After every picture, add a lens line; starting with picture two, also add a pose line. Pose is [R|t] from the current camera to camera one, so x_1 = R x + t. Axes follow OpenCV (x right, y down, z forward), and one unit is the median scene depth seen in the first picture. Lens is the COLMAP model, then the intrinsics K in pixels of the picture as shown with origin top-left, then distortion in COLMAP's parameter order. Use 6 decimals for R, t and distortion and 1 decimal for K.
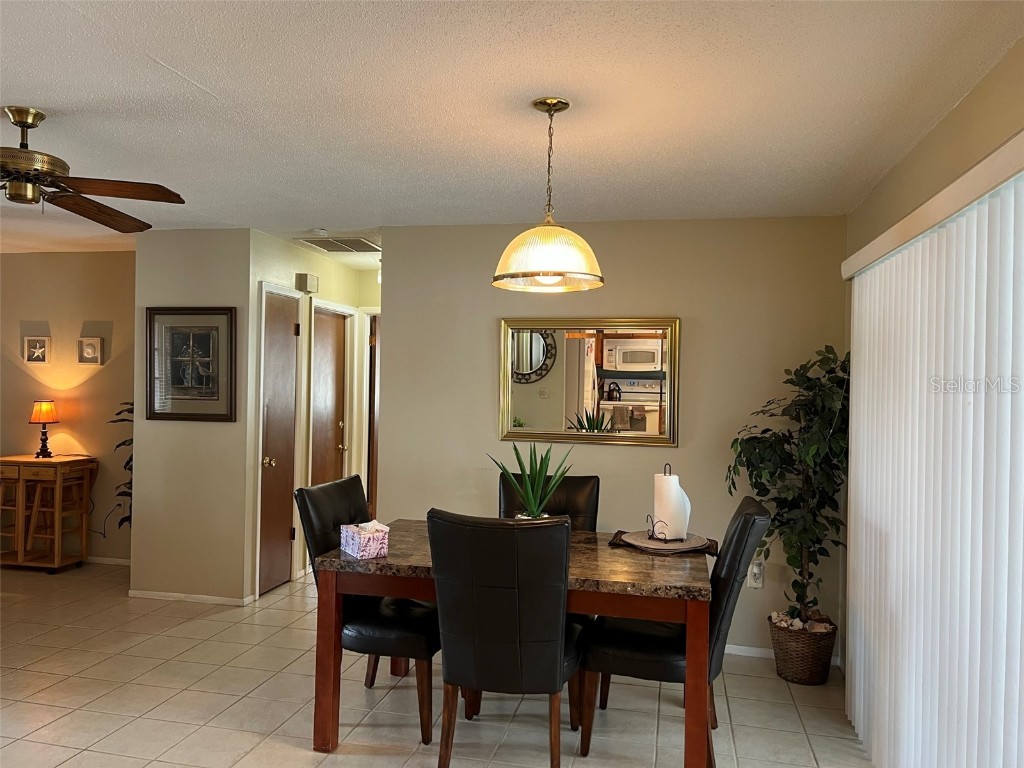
lens RADIAL K [[769.3, 0, 516.0], [0, 769.3, 387.0], [0, 0, 1]] dist [0.087922, -0.107332]
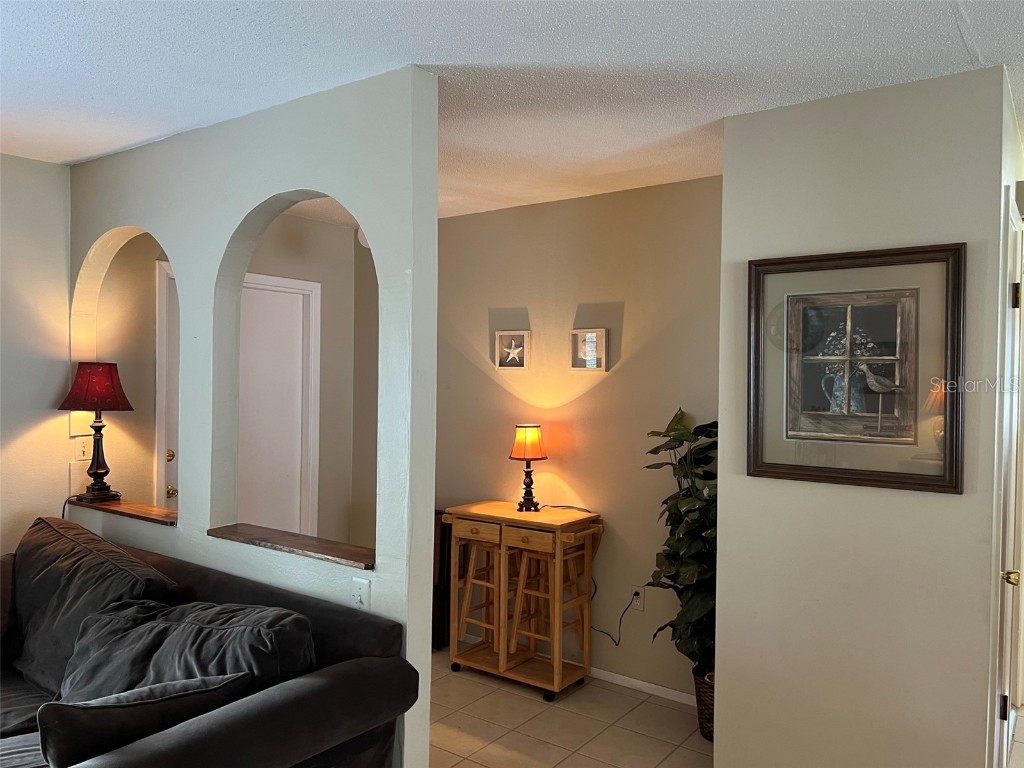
lens RADIAL K [[769.3, 0, 516.0], [0, 769.3, 387.0], [0, 0, 1]] dist [0.087922, -0.107332]
pose [[0.915878, -0.002175, -0.401452, -0.356423], [0.003103, 0.999994, 0.001661, -0.016785], [0.401446, -0.002767, 0.915879, 0.402920]]
